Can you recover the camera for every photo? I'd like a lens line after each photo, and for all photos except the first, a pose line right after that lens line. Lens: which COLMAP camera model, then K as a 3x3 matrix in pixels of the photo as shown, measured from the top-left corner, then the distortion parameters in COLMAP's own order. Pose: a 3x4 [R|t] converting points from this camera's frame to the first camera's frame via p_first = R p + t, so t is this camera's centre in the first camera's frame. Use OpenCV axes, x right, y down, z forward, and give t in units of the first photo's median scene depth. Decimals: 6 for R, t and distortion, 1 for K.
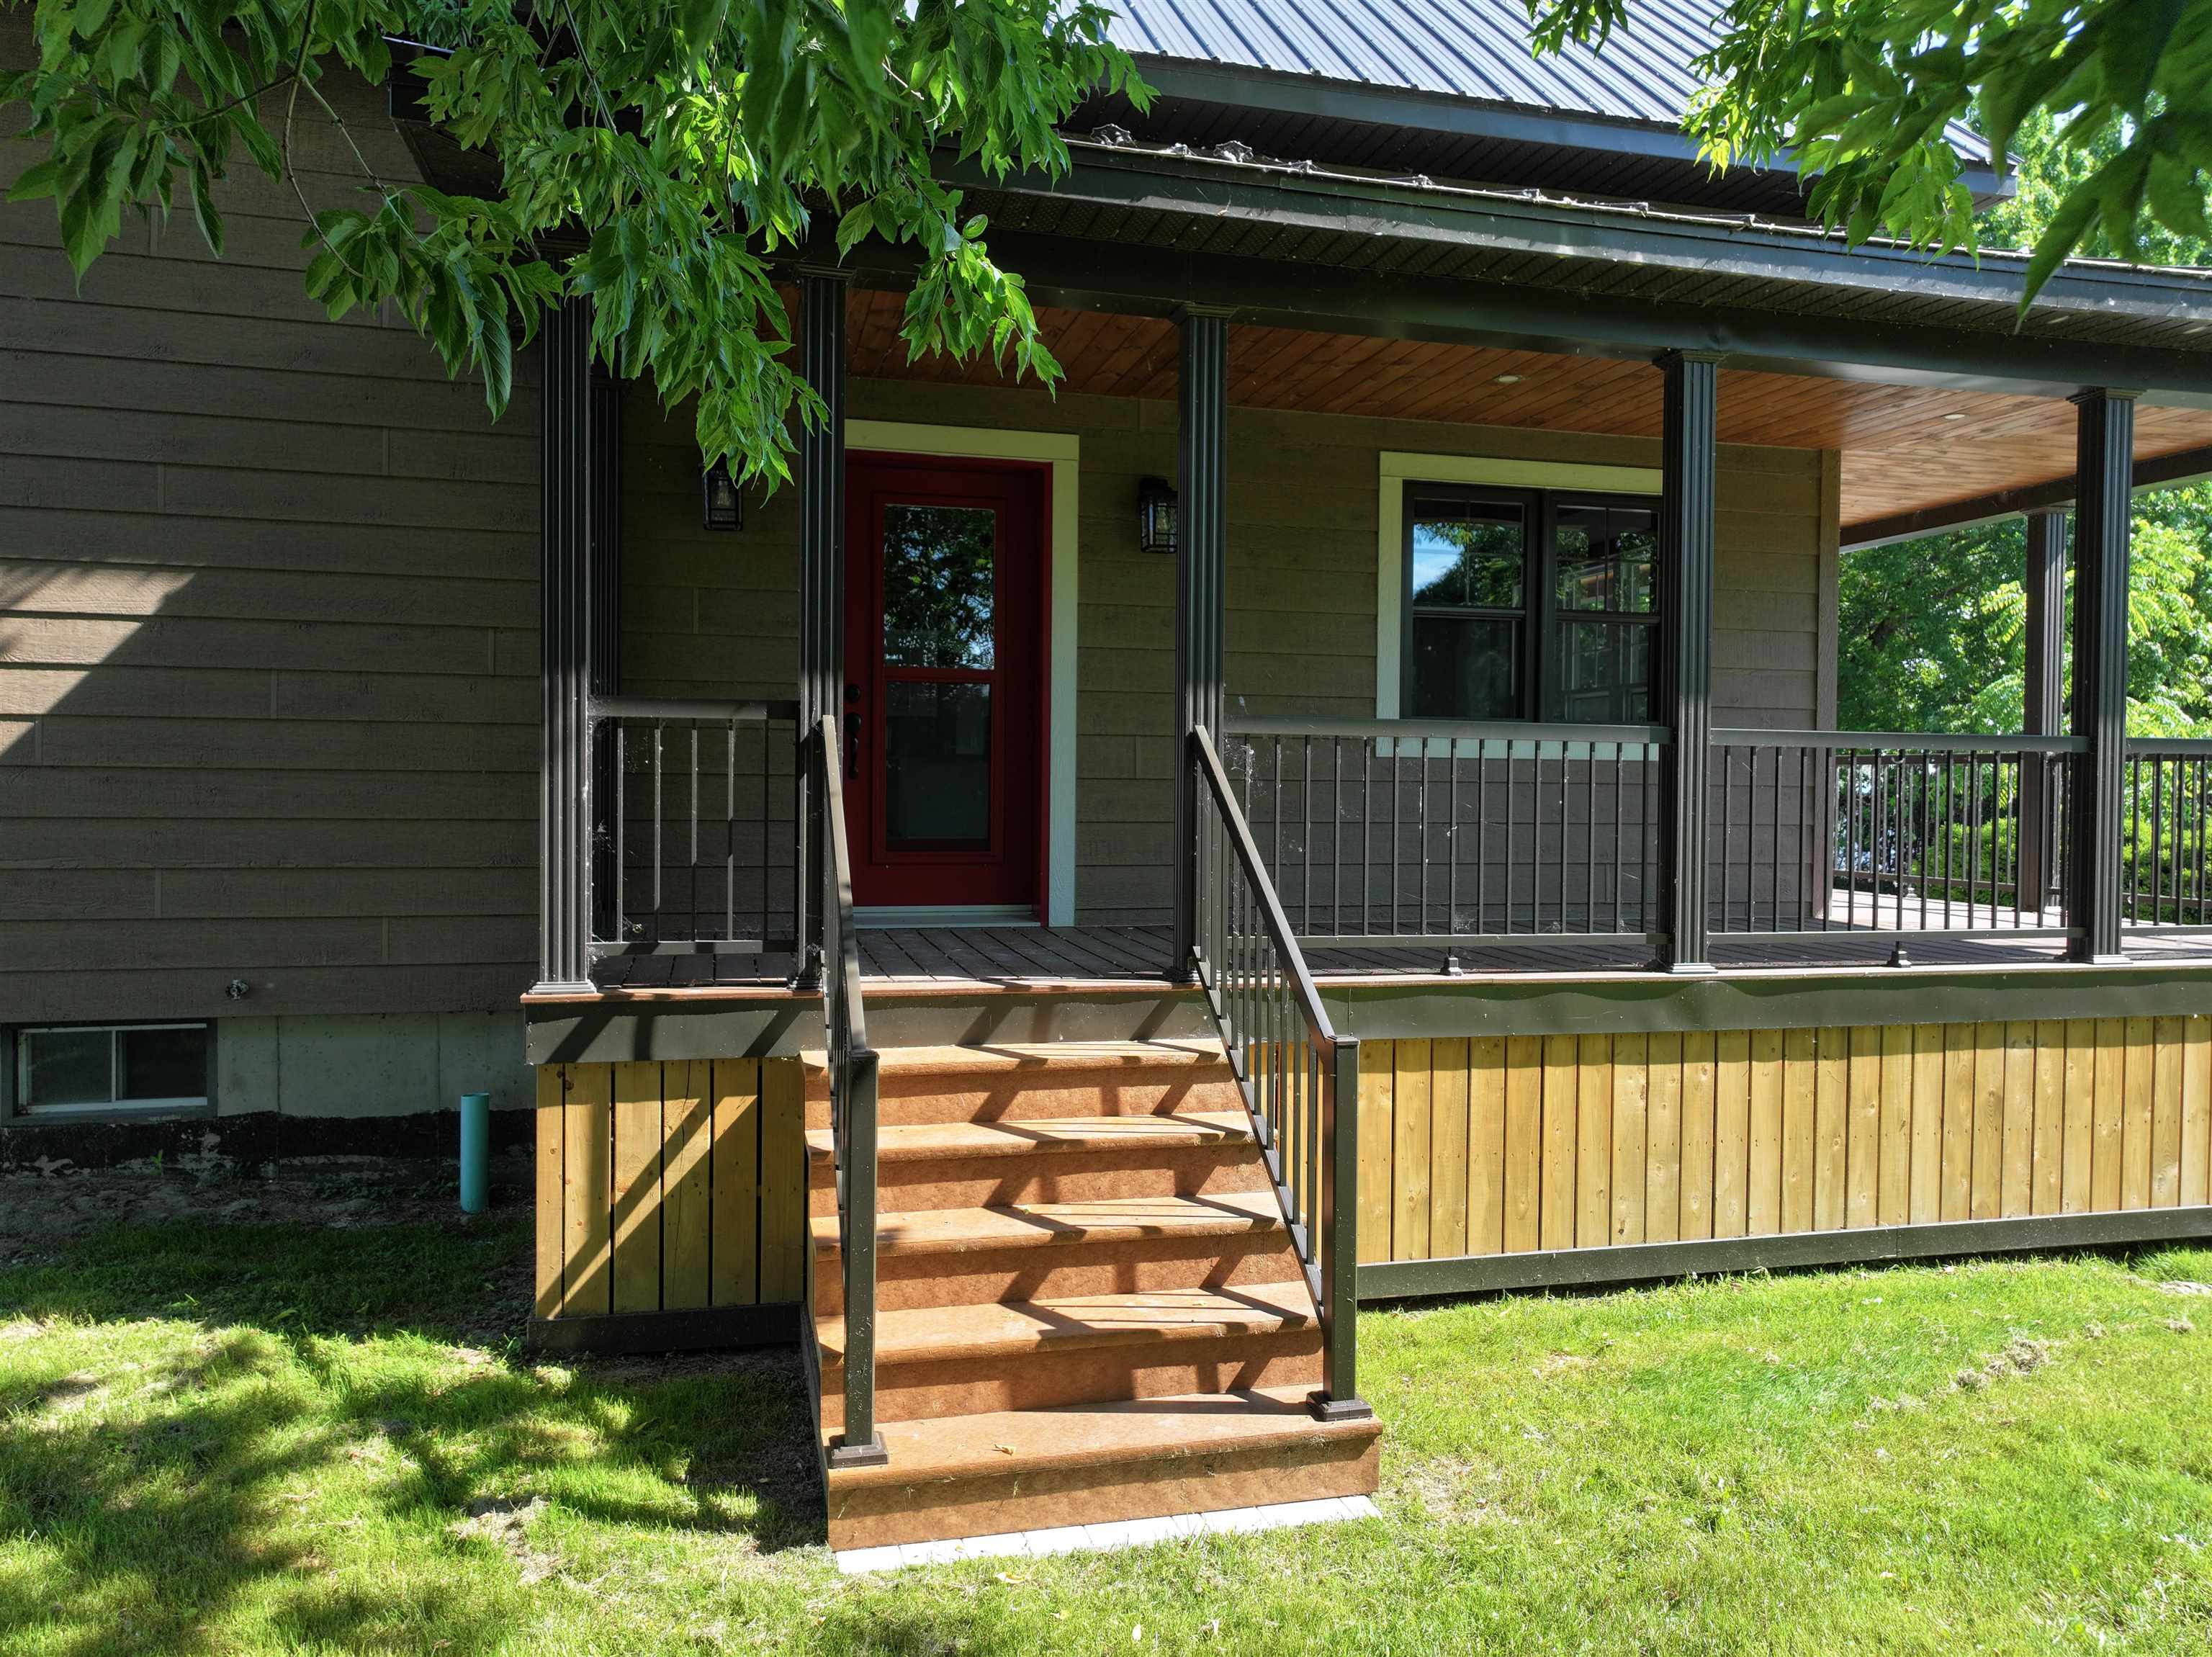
lens RADIAL K [[1528.4, 0, 1105.6], [0, 1528.4, 833.8], [0, 0, 1]] dist [-0.002631, 0.003947]
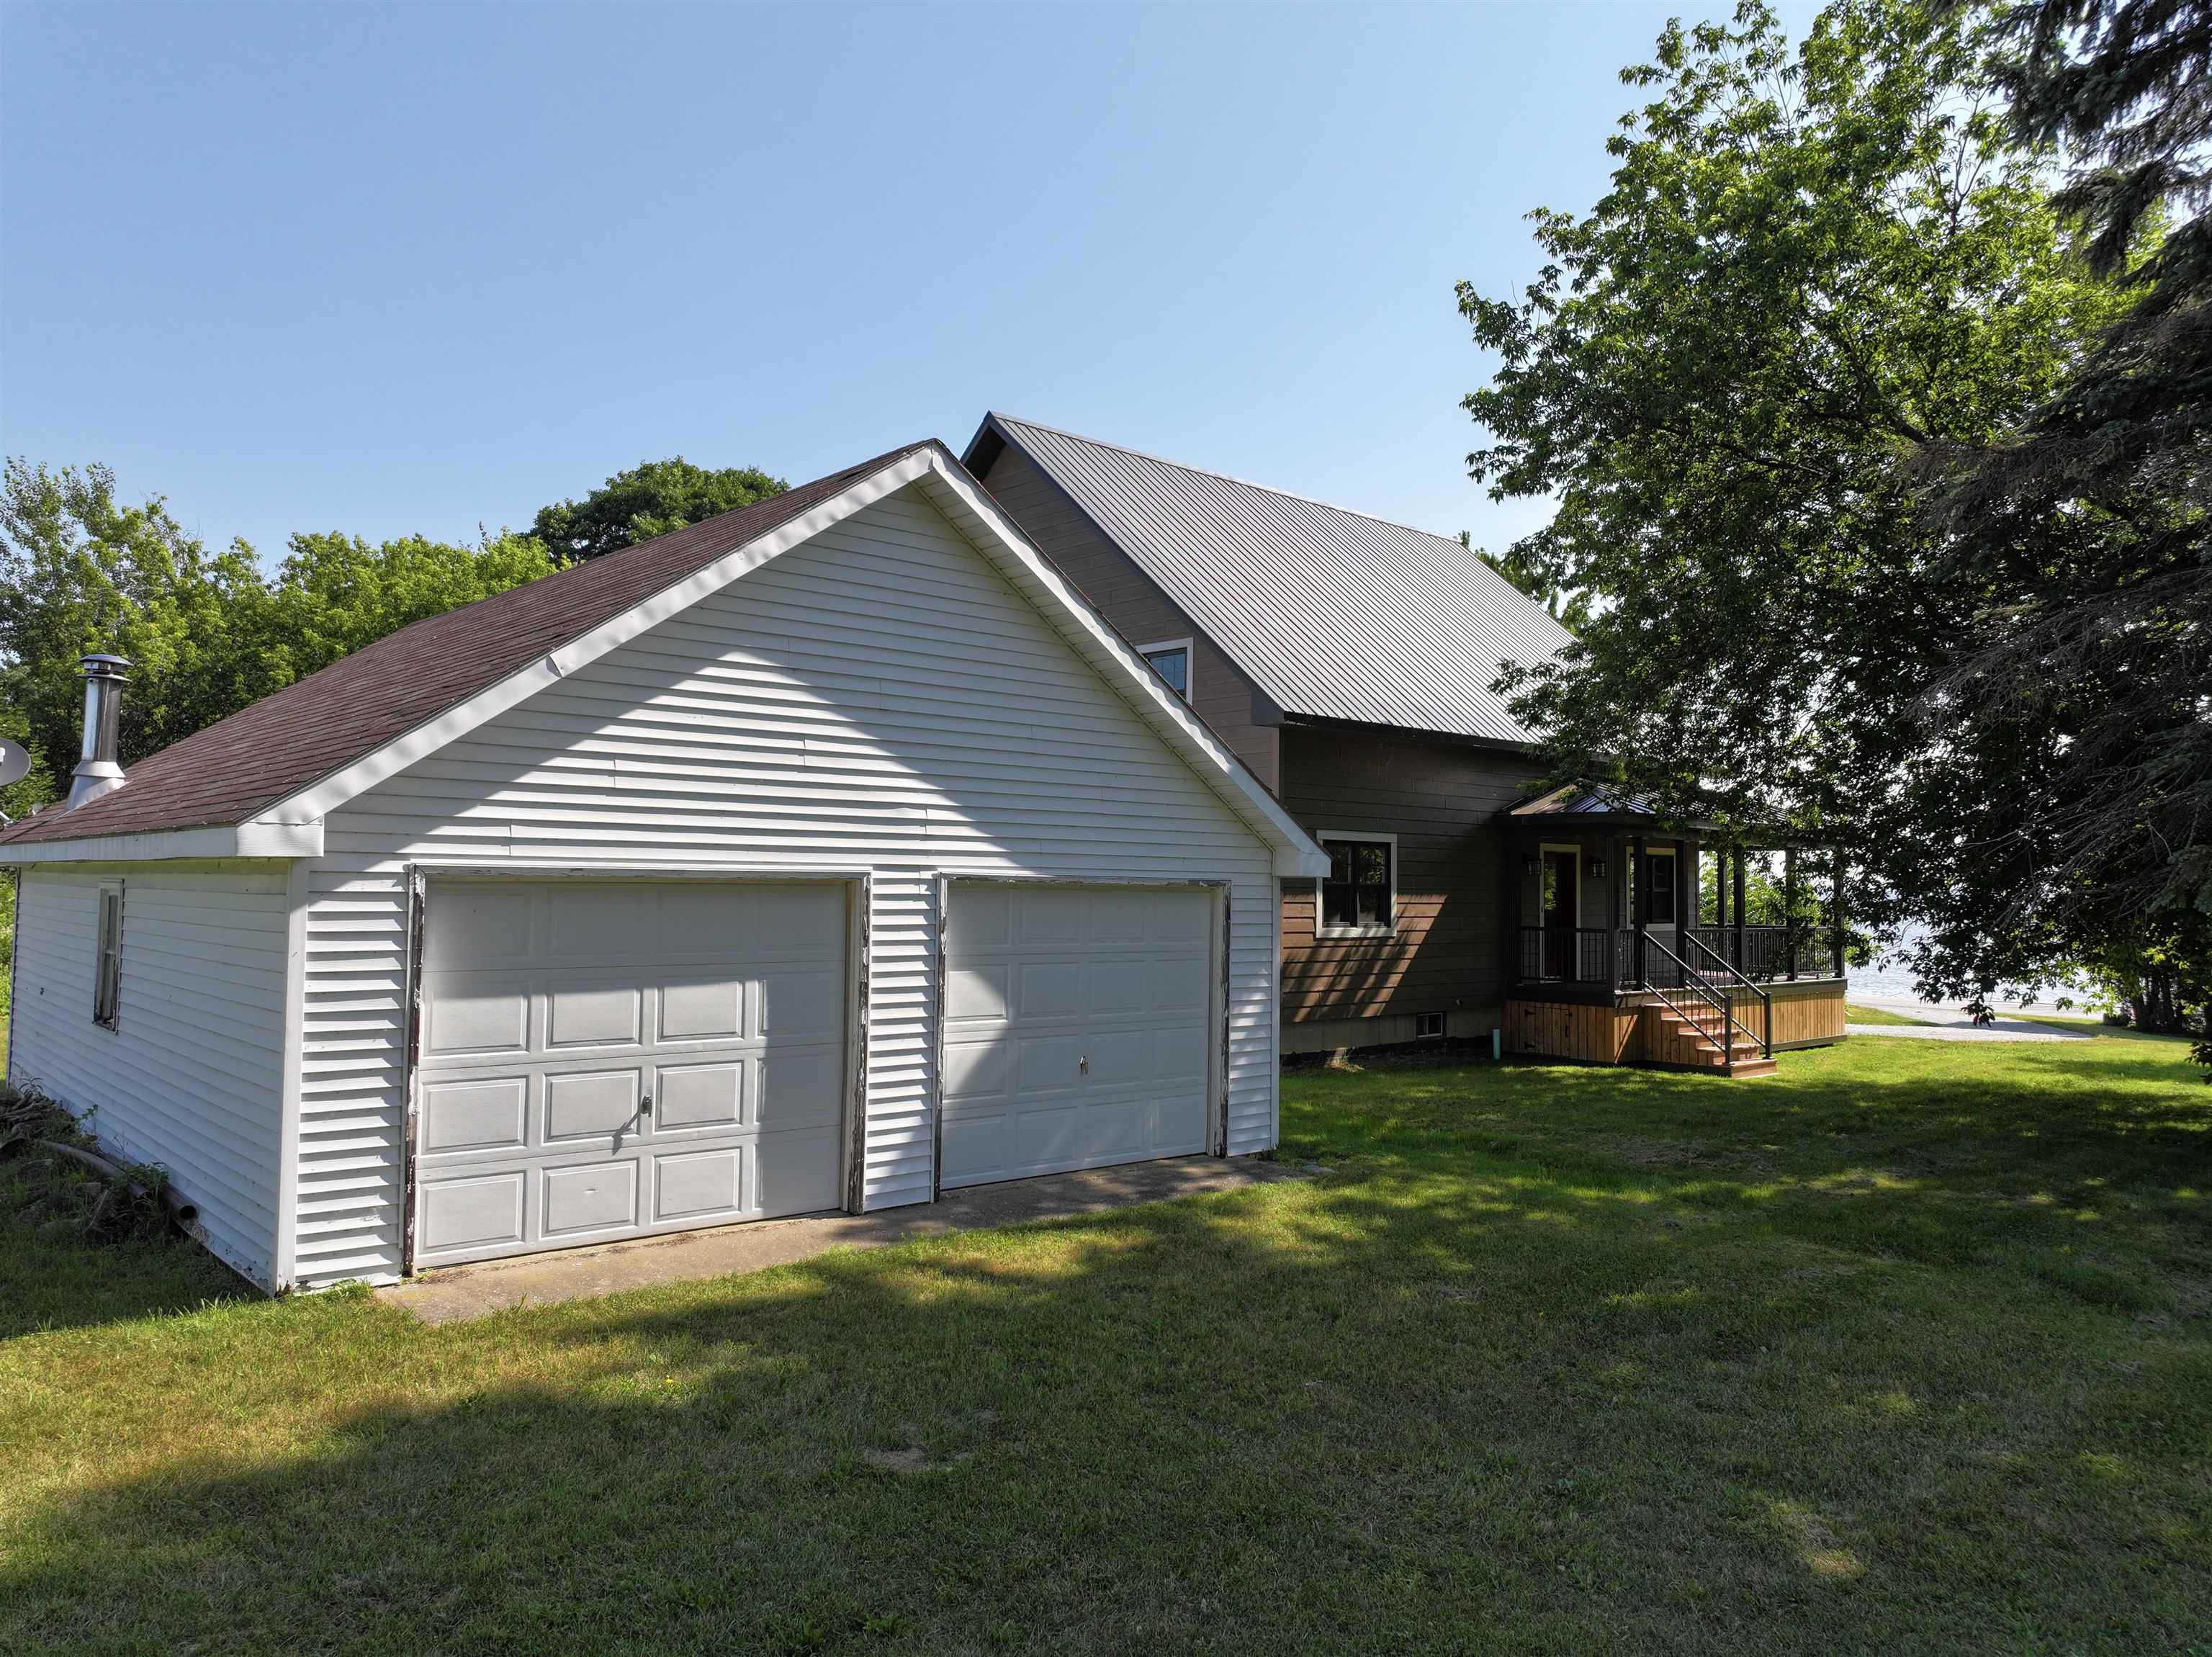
lens RADIAL K [[1528.4, 0, 1105.6], [0, 1528.4, 833.8], [0, 0, 1]] dist [-0.002631, 0.003947]
pose [[0.881177, 0.018793, 0.472412, -3.182321], [0.009494, 0.998305, -0.057423, -0.103640], [-0.472690, 0.055085, 0.879505, -1.938809]]
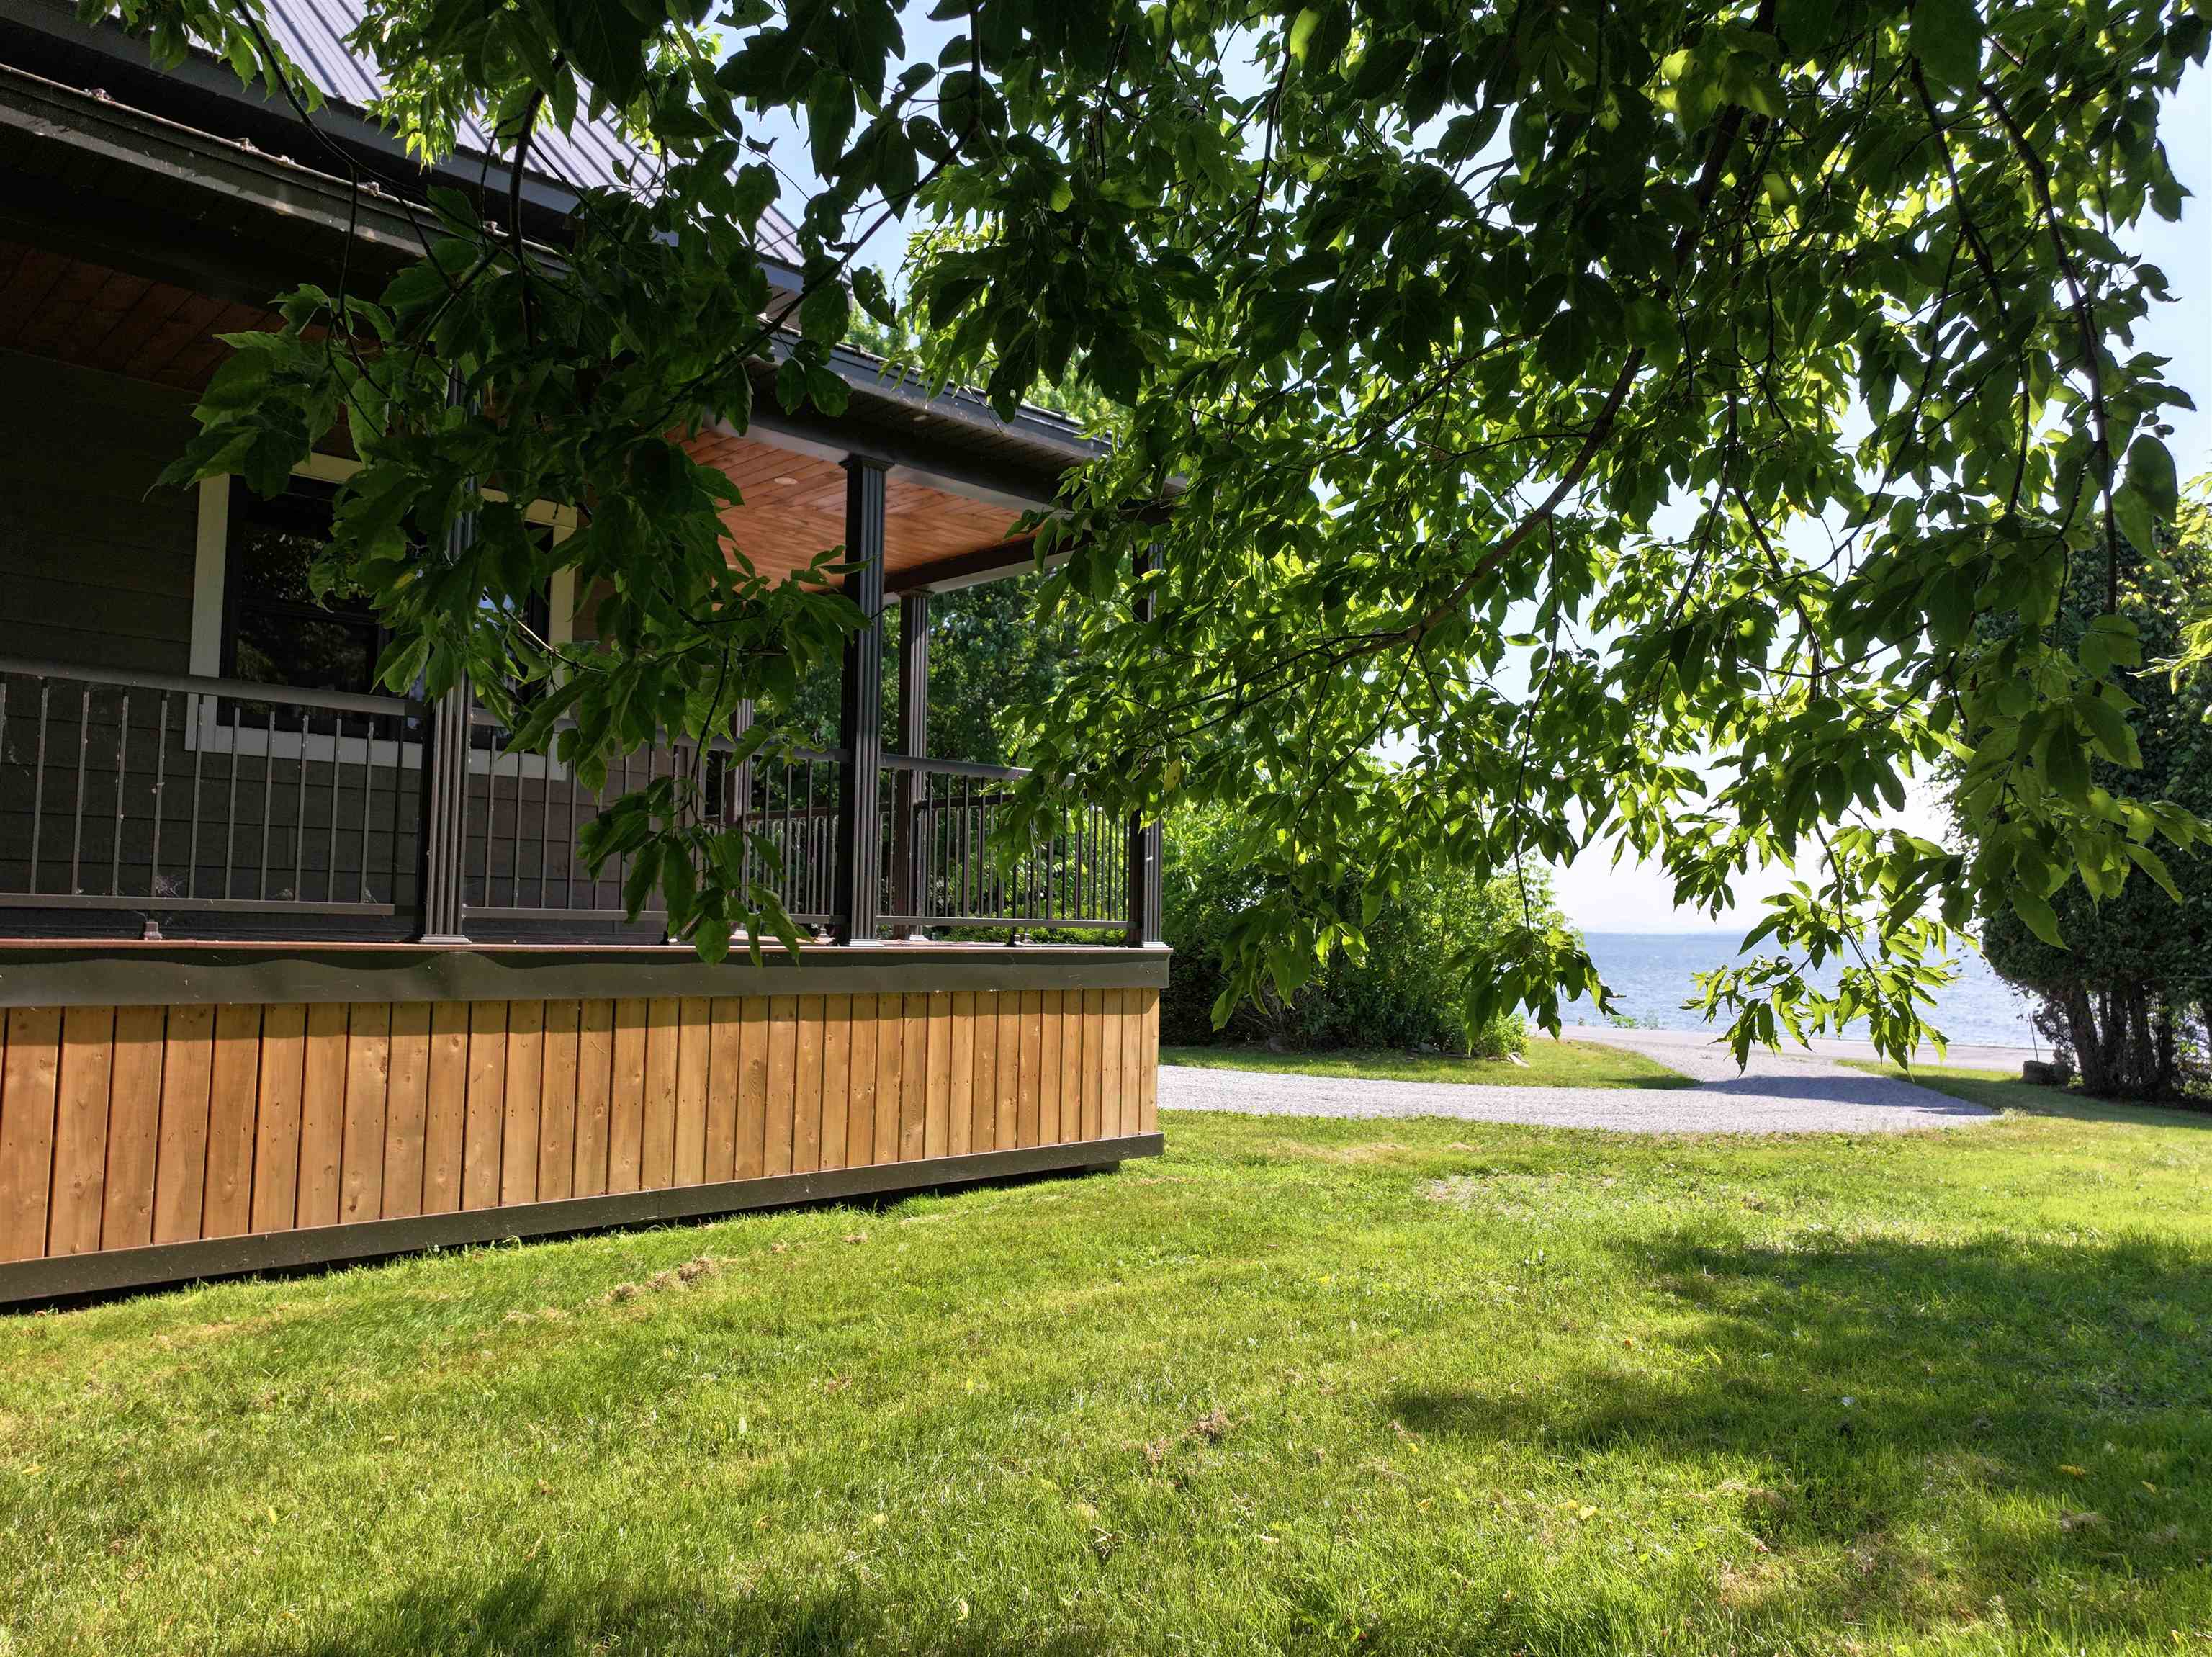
lens RADIAL K [[1528.4, 0, 1105.6], [0, 1528.4, 833.8], [0, 0, 1]] dist [-0.002631, 0.003947]
pose [[0.867414, 0.040035, 0.495973, 0.257432], [-0.002108, 0.997045, -0.076795, 0.094112], [-0.497582, 0.065568, 0.864935, -0.099749]]
